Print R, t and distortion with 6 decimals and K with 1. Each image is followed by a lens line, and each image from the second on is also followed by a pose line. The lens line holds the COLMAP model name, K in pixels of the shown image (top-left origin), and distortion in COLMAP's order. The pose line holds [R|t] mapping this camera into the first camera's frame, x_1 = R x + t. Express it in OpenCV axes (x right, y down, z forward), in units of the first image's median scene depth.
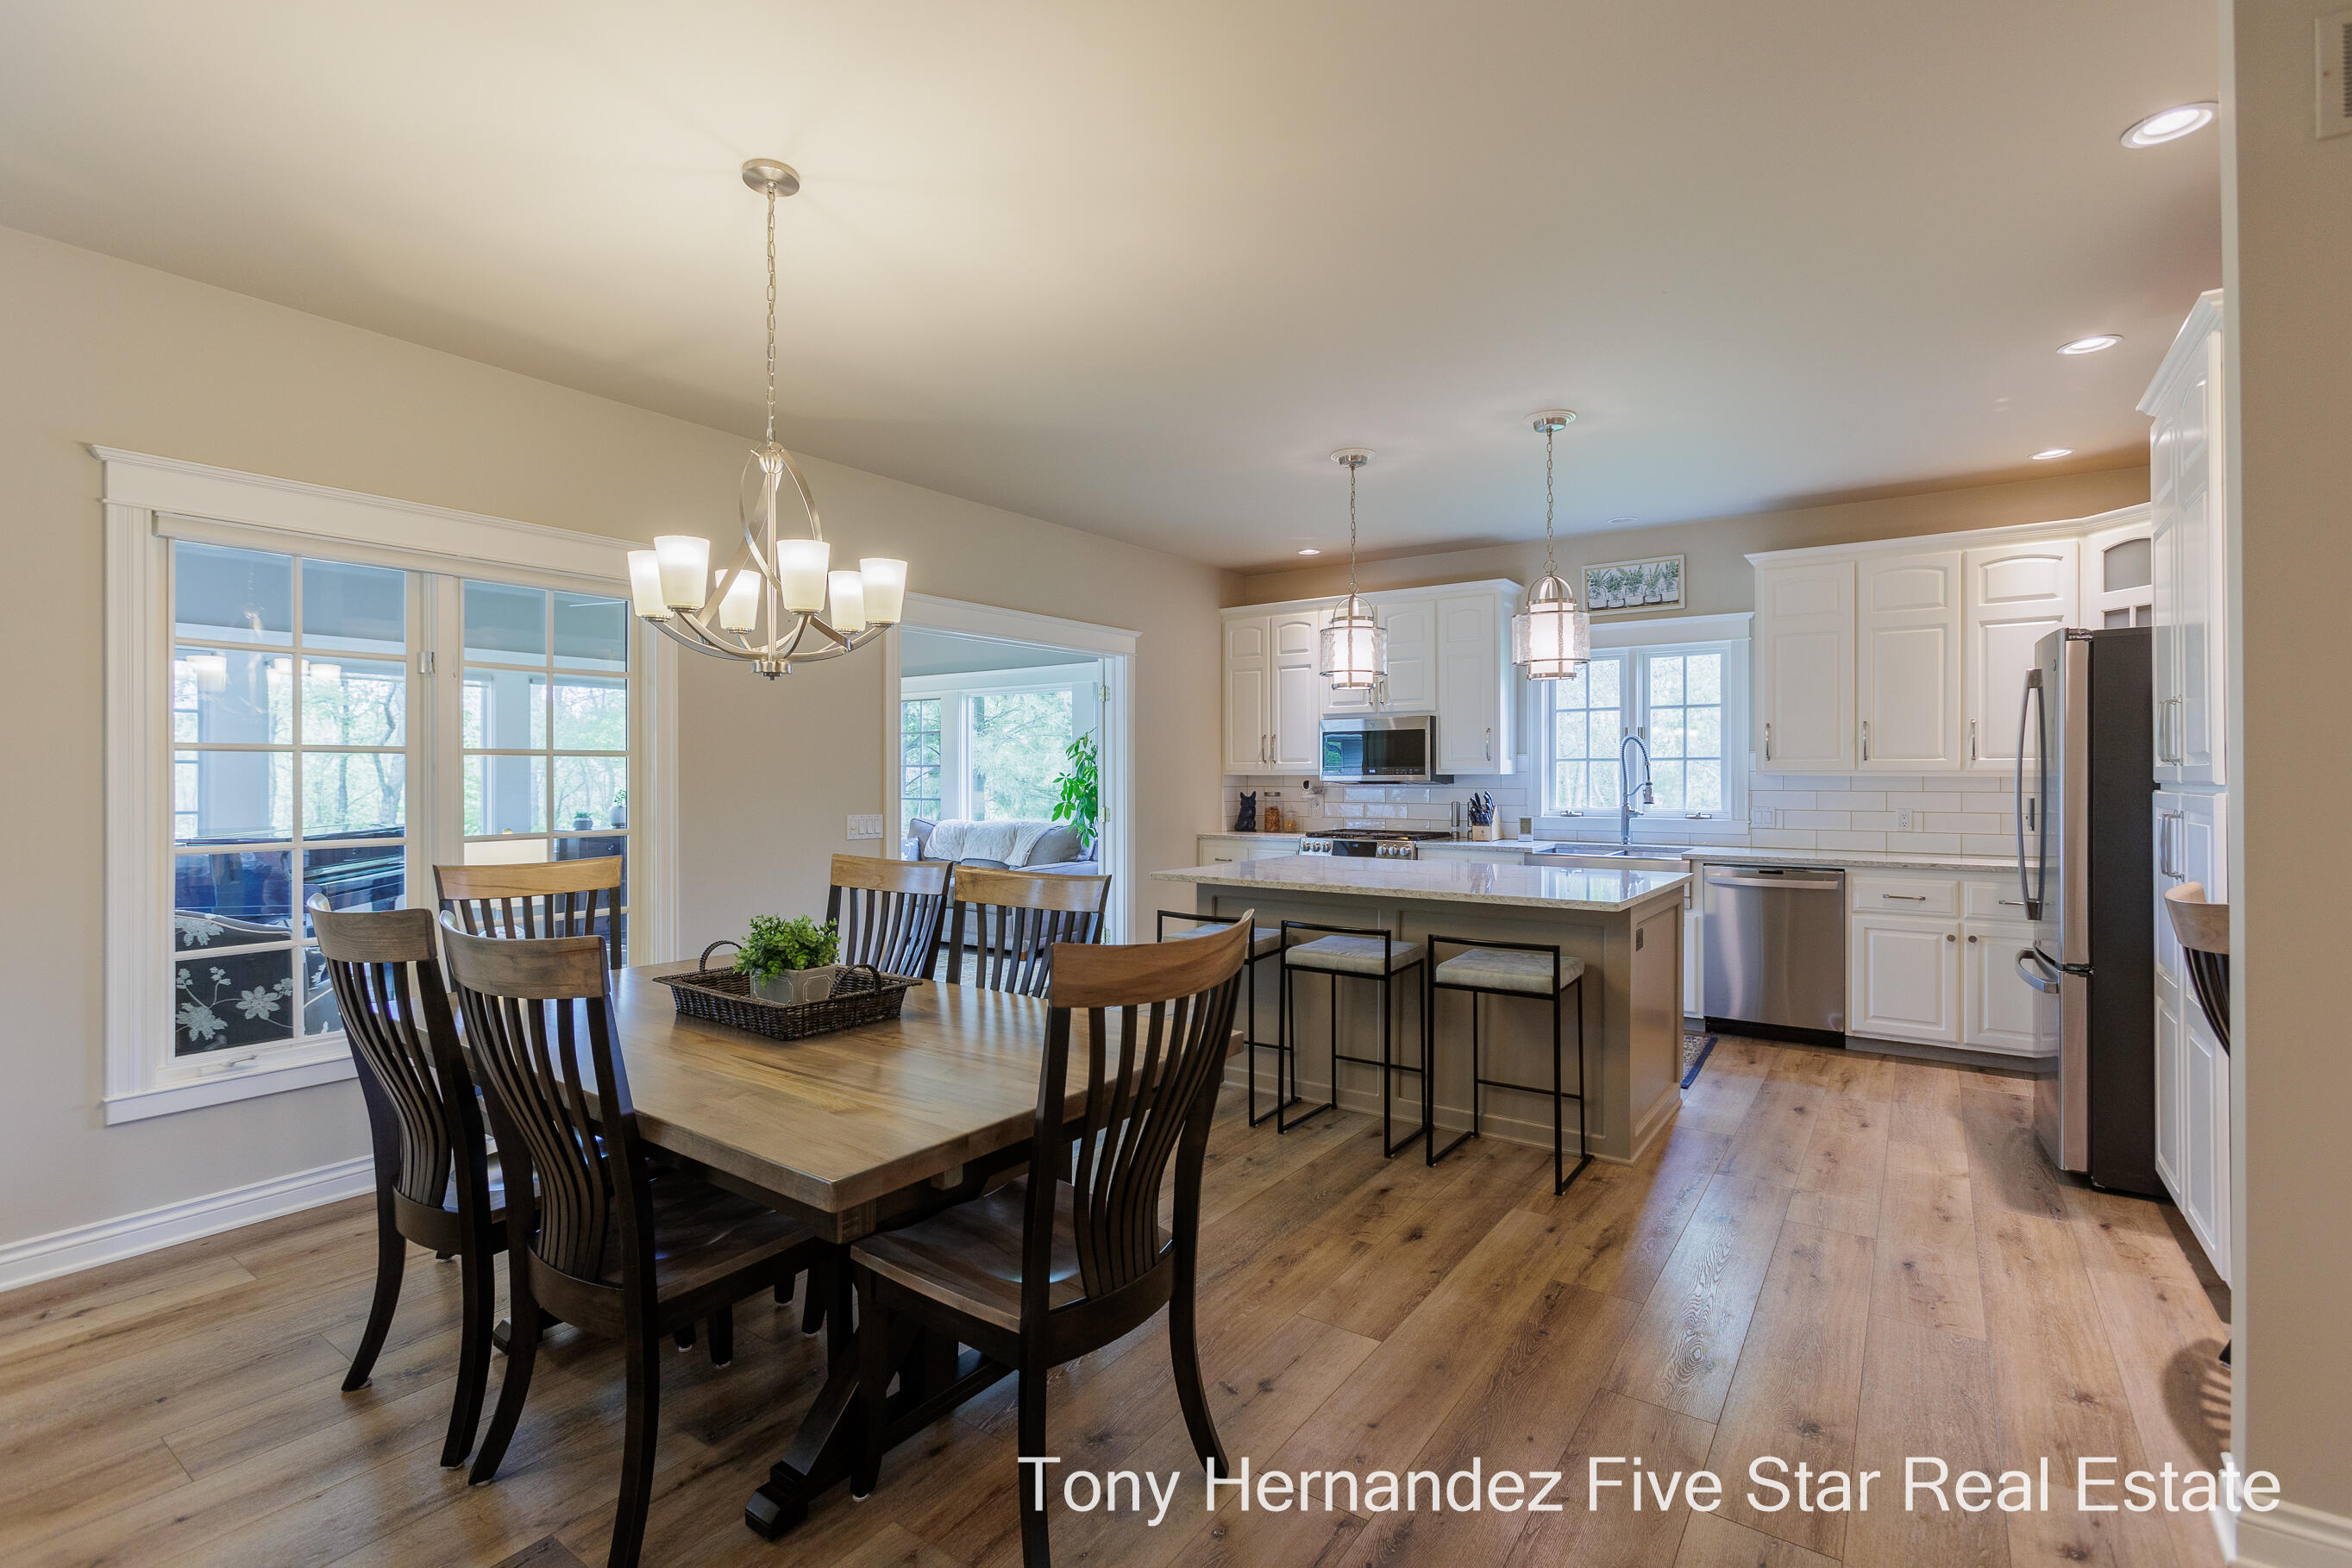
lens RADIAL K [[1073.5, 0, 1162.0], [0, 1073.5, 774.5], [0, 0, 1]] dist [-0.023170, 0.019530]
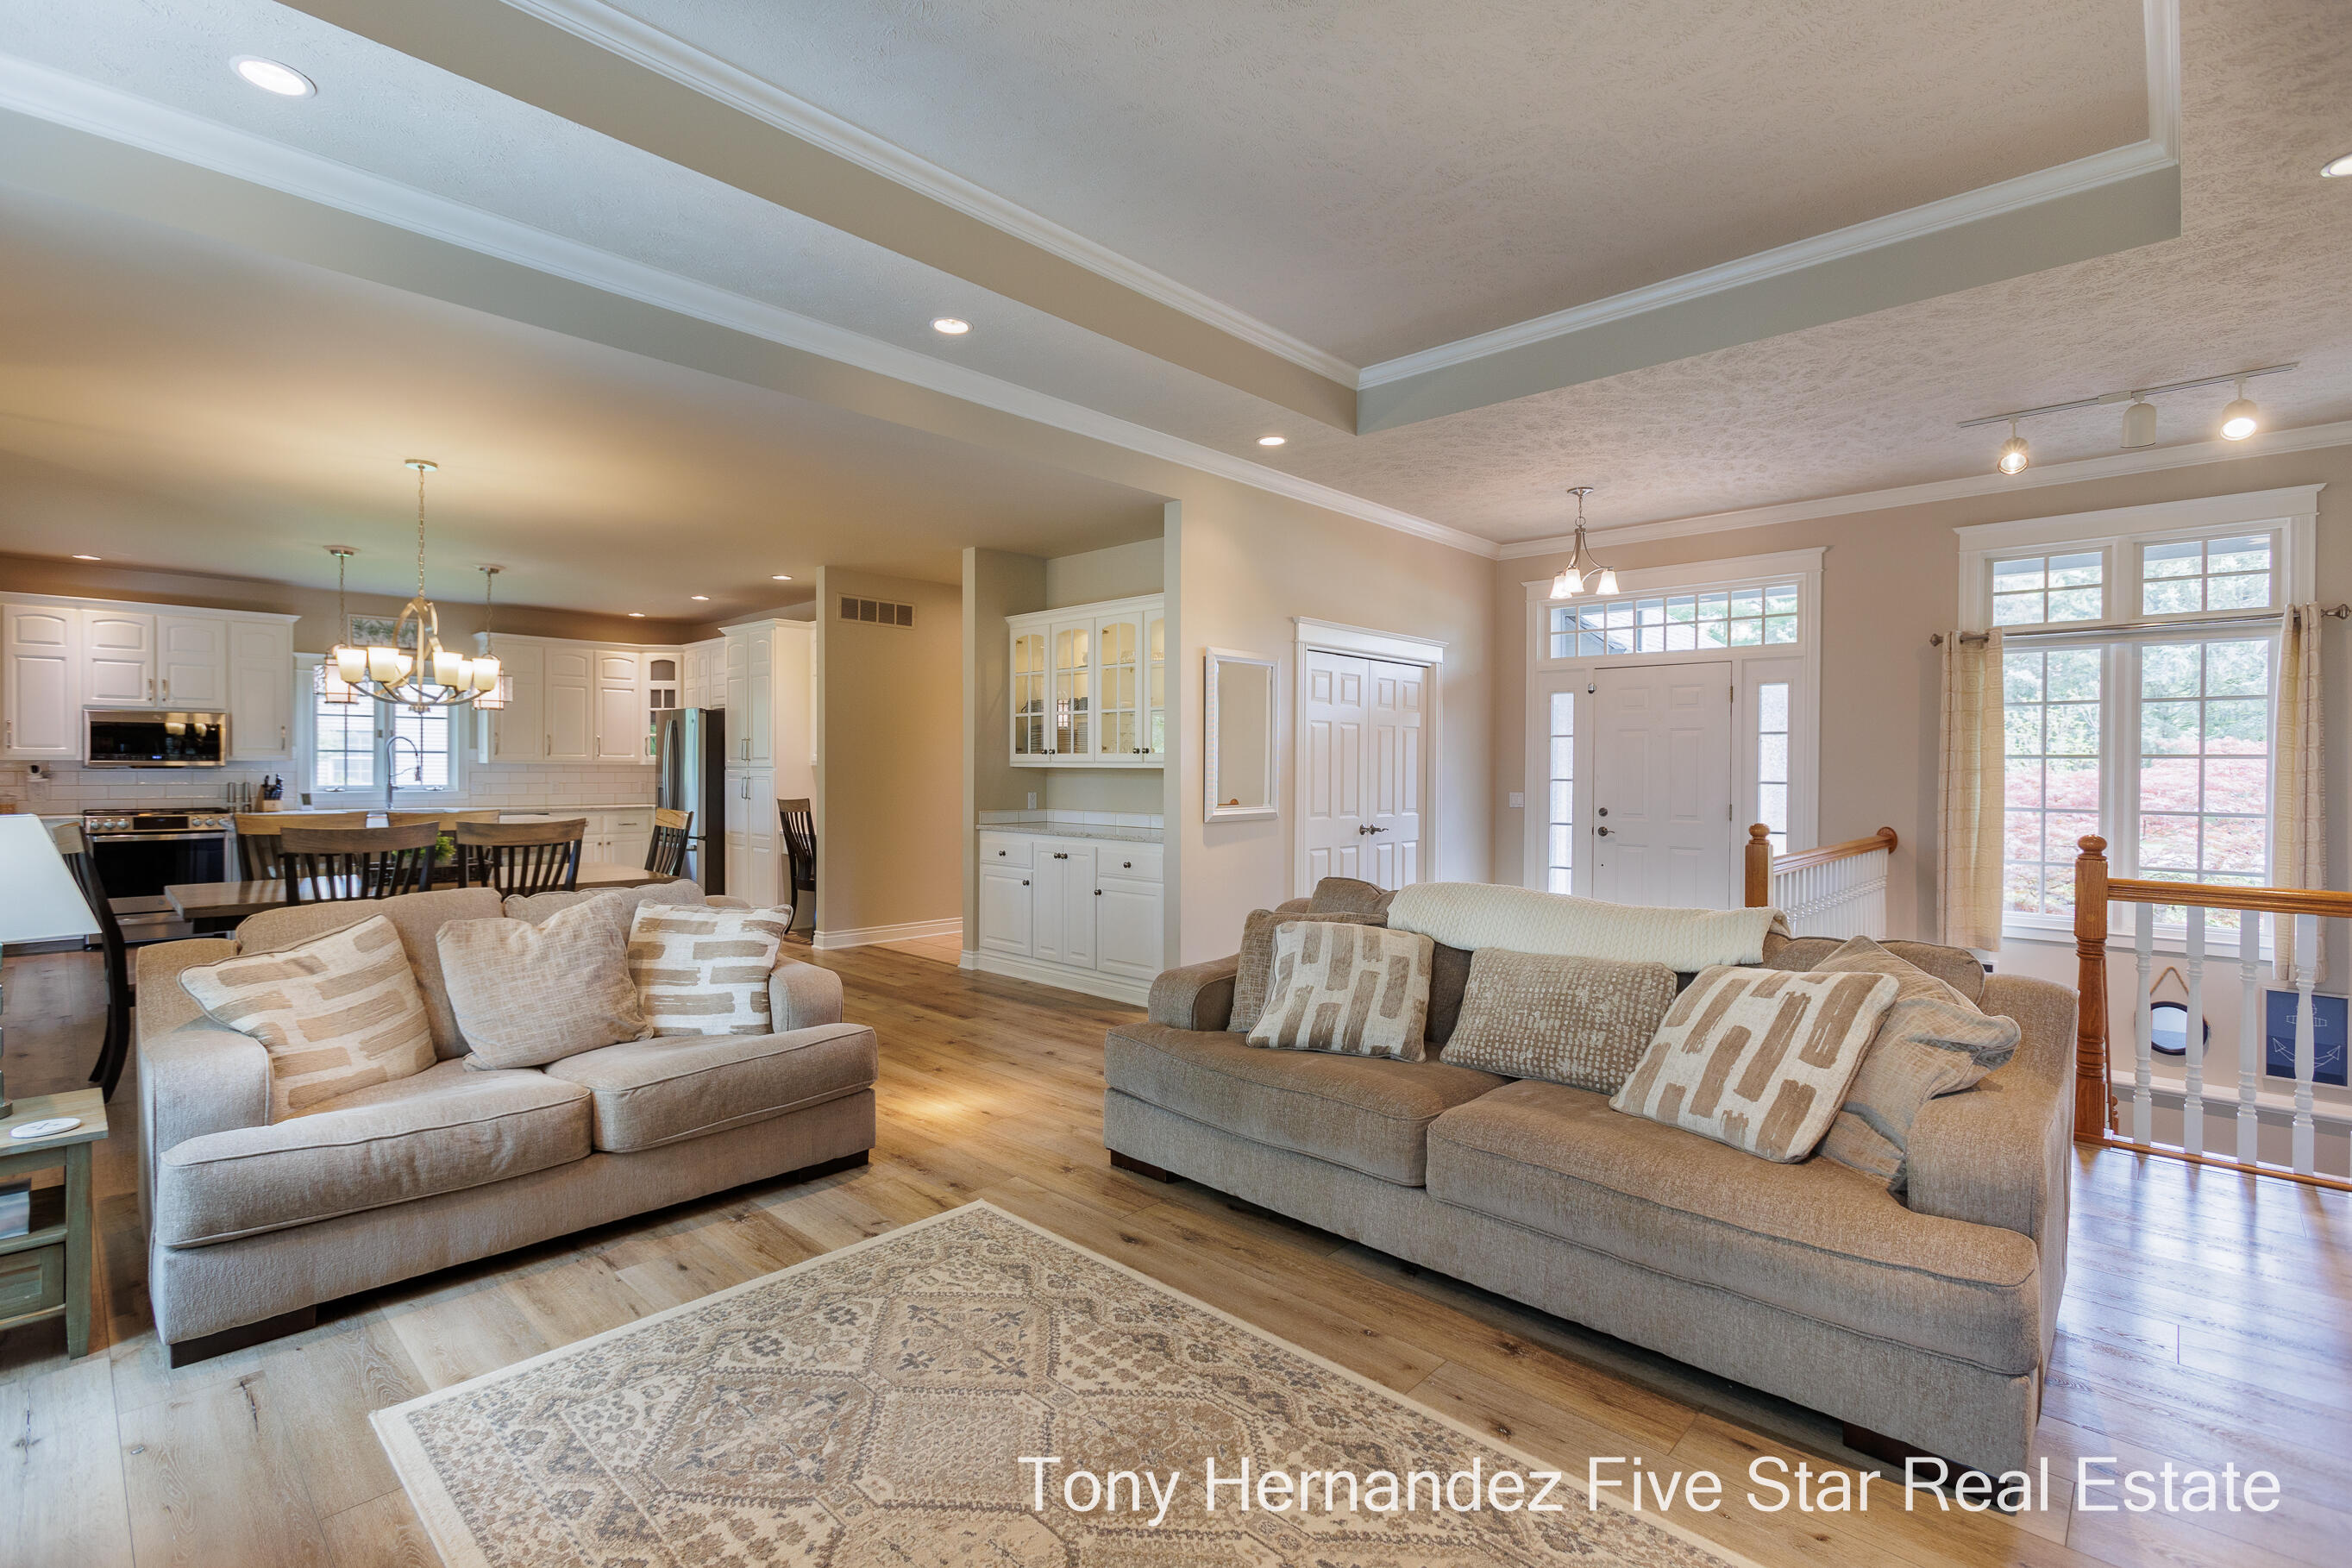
lens RADIAL K [[1069.3, 0, 1162.8], [0, 1069.3, 774.1], [0, 0, 1]] dist [-0.002534, 0.001101]
pose [[0.138710, -0.002797, 0.990329, -0.942083], [-0.004960, 0.999982, 0.003519, 0.006436], [-0.990321, -0.005400, 0.138694, -0.284168]]
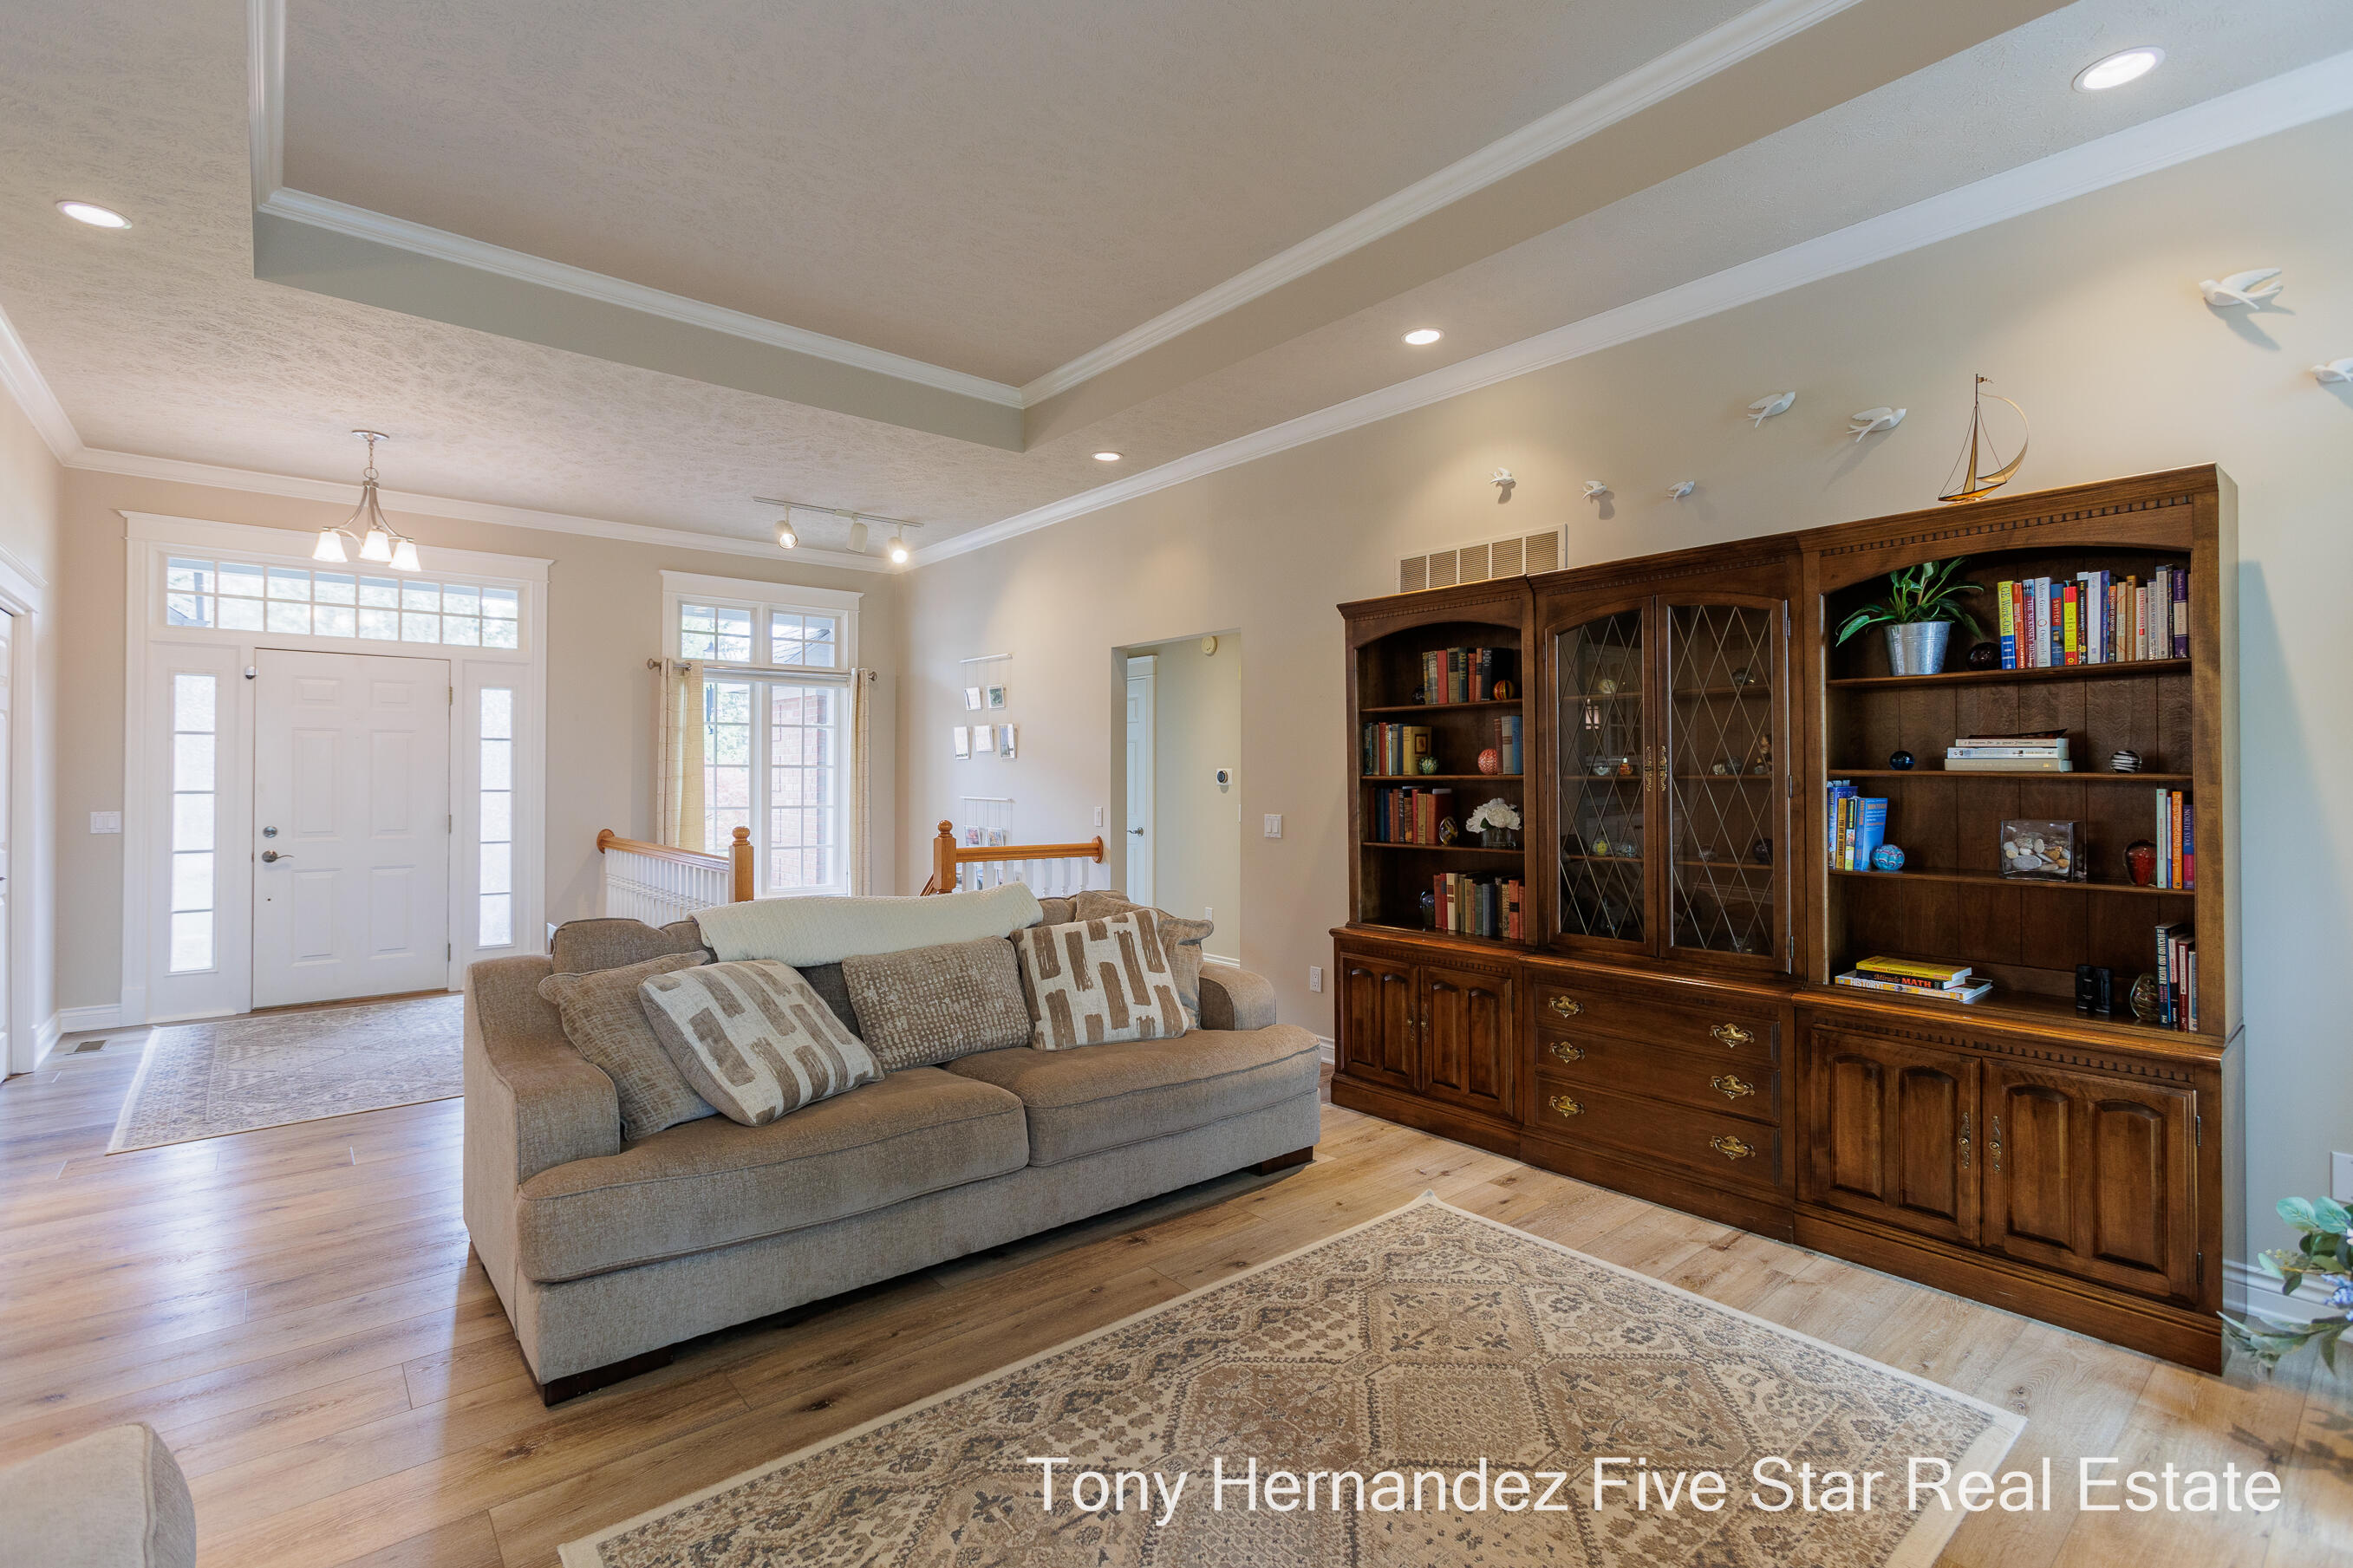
lens RADIAL K [[1073.8, 0, 1162.5], [0, 1073.8, 774.5], [0, 0, 1]] dist [-0.023170, 0.019530]
pose [[-0.967044, 0.002678, 0.254596, -0.651380], [0.001870, 0.999992, -0.003415, 0.004696], [-0.254603, -0.002826, -0.967042, 0.151442]]
